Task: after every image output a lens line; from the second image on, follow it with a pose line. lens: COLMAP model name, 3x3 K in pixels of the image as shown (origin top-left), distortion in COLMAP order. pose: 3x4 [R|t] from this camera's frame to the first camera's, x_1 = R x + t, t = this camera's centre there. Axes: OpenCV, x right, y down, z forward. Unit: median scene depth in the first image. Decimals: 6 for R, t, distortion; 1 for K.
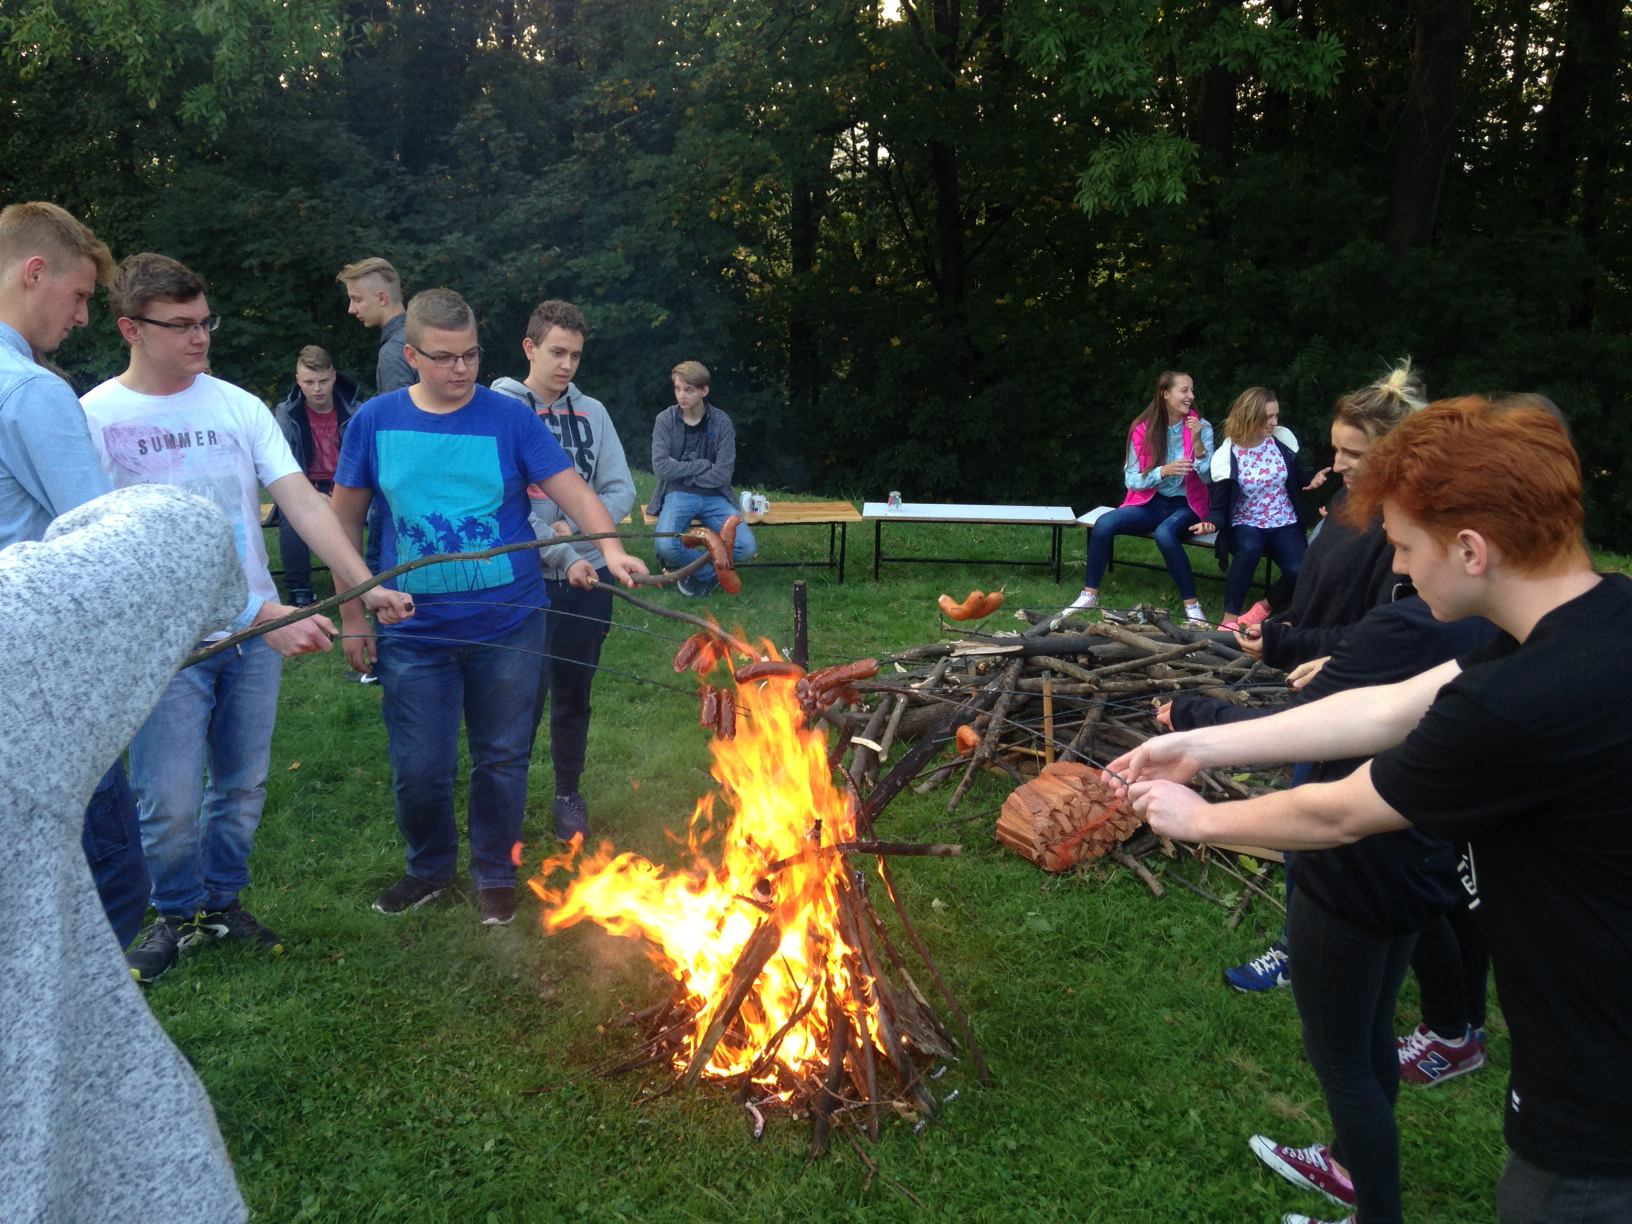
lens RADIAL K [[1459.1, 0, 840.8], [0, 1459.1, 610.5], [0, 0, 1]] dist [0.150573, -0.239656]
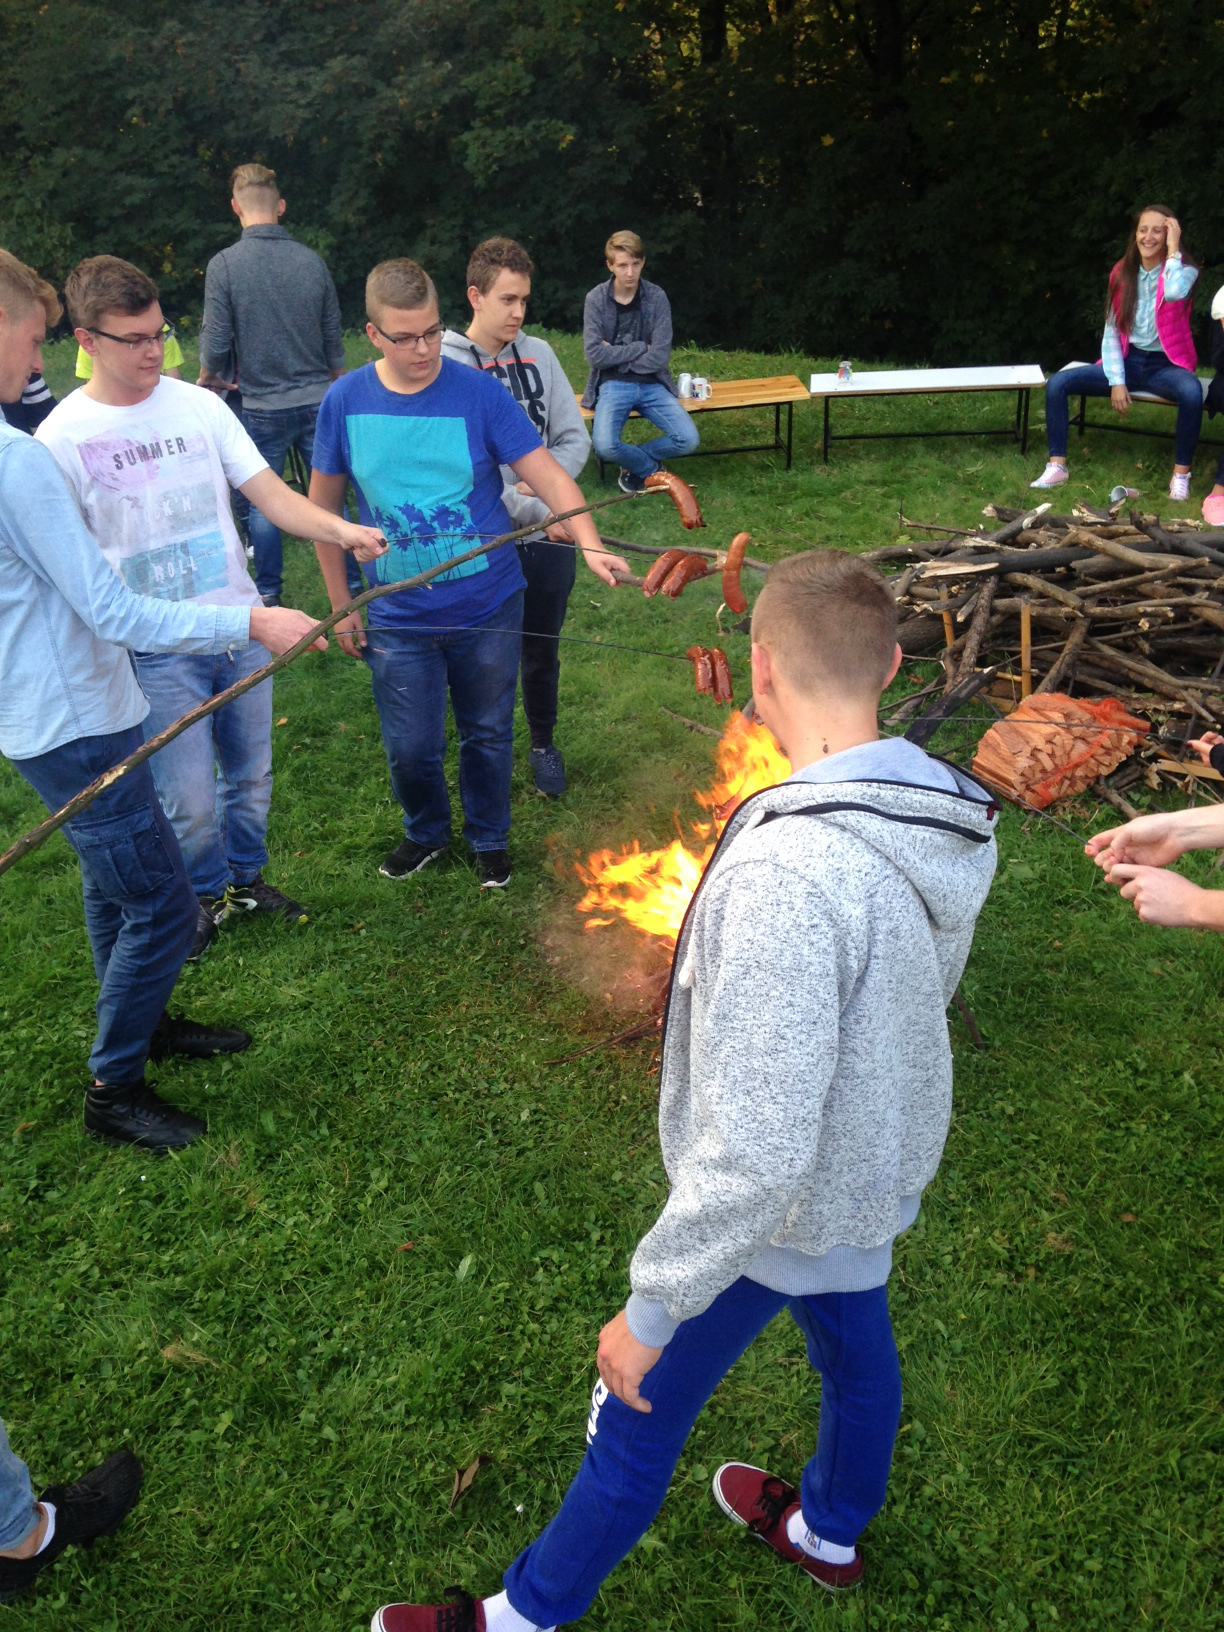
lens RADIAL K [[1459.1, 0, 612.0], [0, 1459.1, 816.0], [0, 0, 1]] dist [0.150573, -0.239656]
pose [[0.994604, -0.031340, -0.098900, -0.049342], [0.057143, 0.961138, 0.270090, -0.126925], [0.086592, -0.274284, 0.957742, 0.017554]]
